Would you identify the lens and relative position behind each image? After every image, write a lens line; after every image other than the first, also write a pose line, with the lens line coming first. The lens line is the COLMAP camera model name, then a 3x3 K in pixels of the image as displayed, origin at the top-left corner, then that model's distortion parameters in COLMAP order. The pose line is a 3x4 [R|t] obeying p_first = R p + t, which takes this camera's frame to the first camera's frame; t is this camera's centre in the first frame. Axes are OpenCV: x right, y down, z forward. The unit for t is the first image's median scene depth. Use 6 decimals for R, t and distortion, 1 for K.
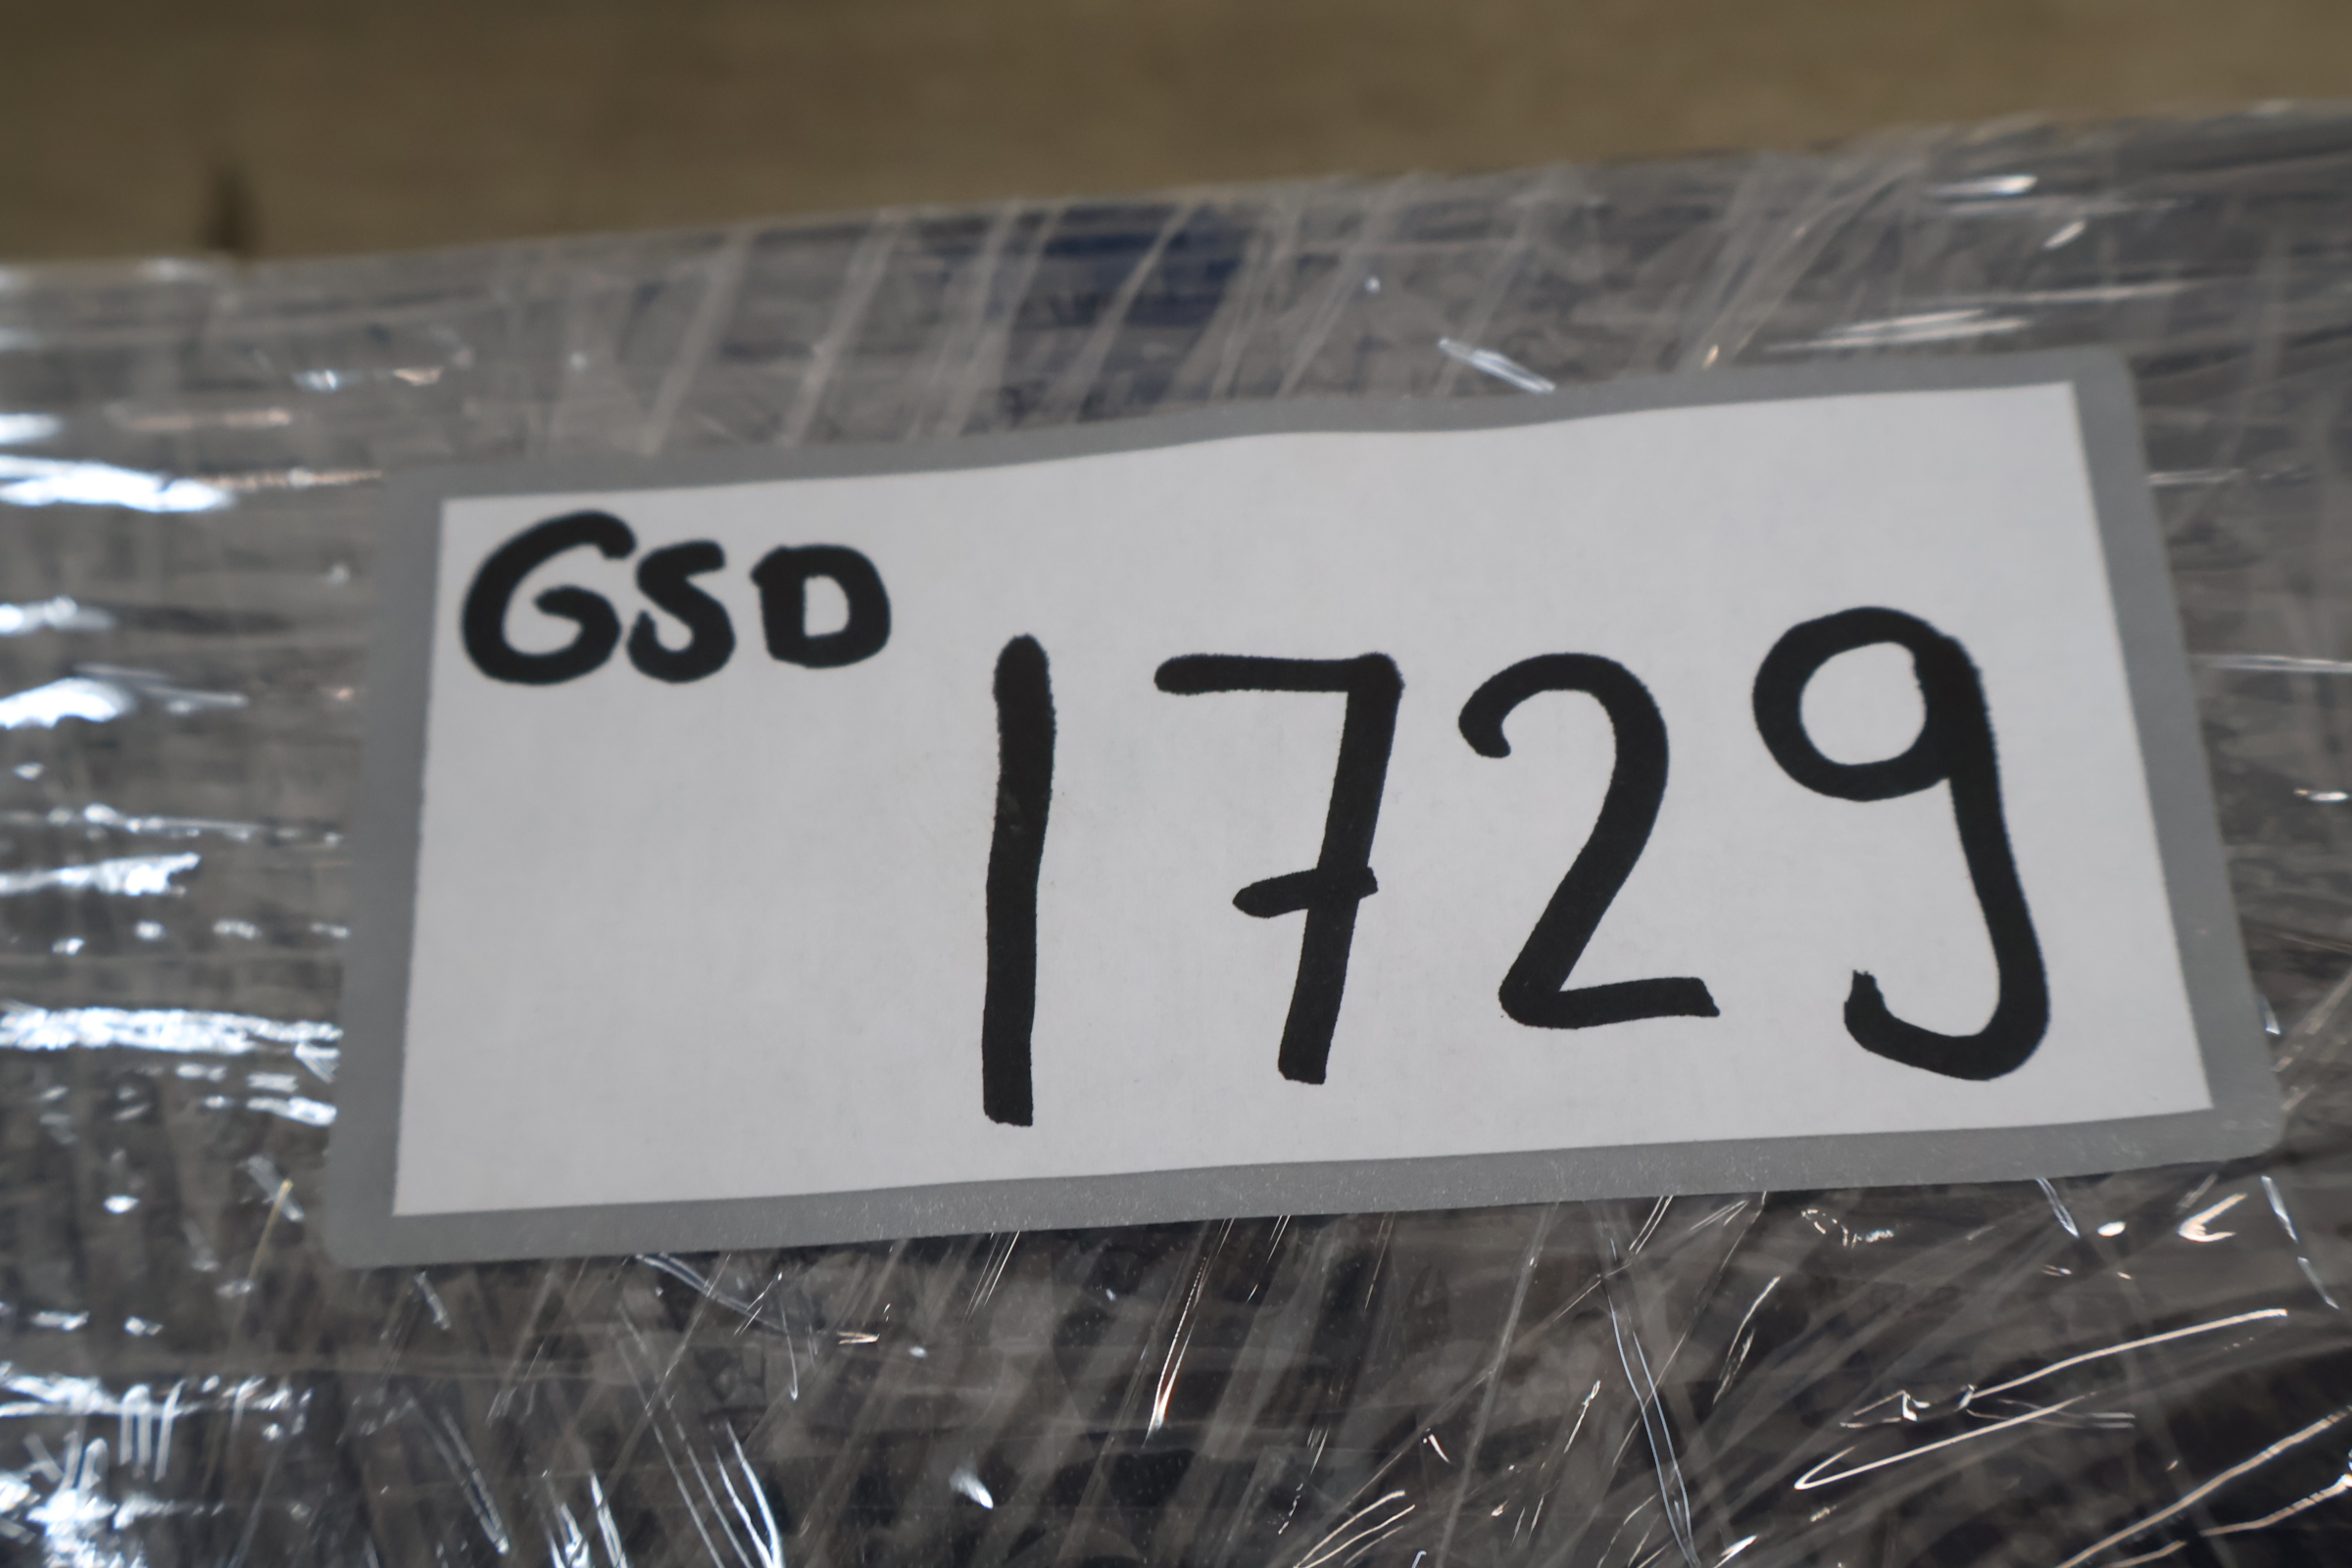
lens RADIAL K [[2554.0, 0, 1200.8], [0, 2554.0, 771.7], [0, 0, 1]] dist [0.018748, 0.000000]
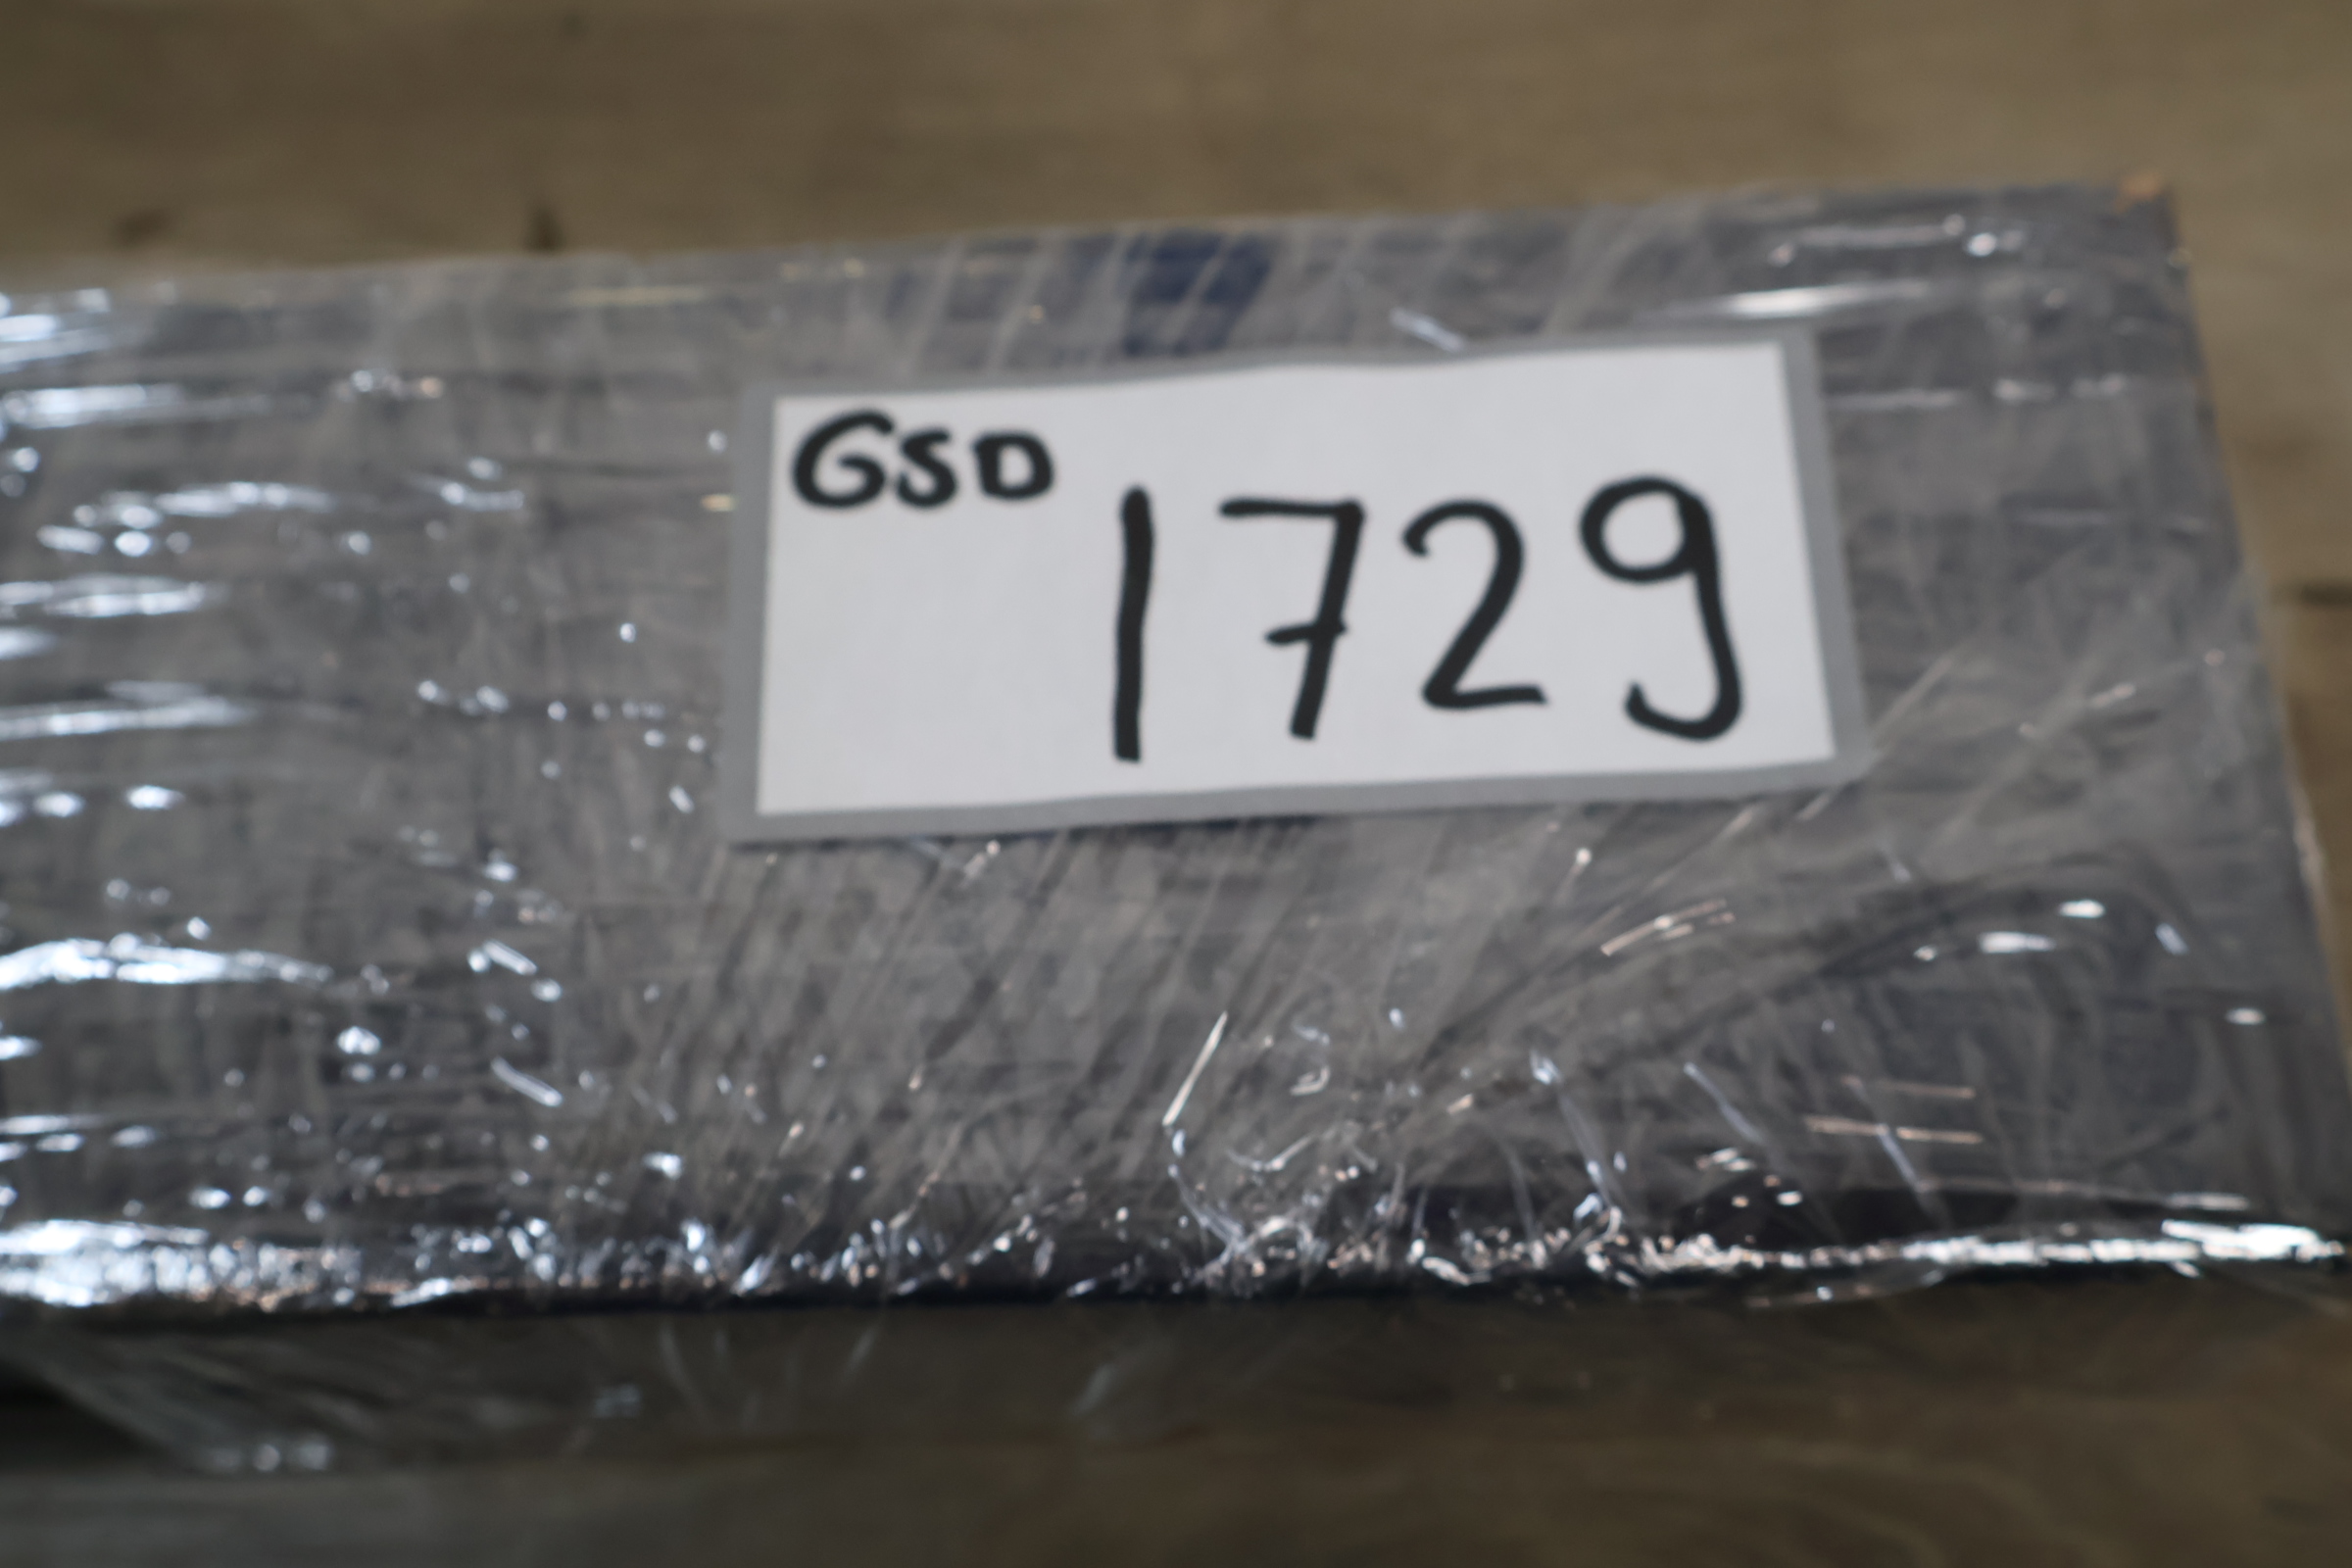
lens RADIAL K [[2554.0, 0, 1153.5], [0, 2554.0, 796.1], [0, 0, 1]] dist [0.018748, 0.000000]
pose [[0.999683, 0.023406, -0.009246, -0.039183], [-0.023652, 0.999345, -0.027379, 0.192113], [0.008599, 0.027589, 0.999582, -0.638295]]
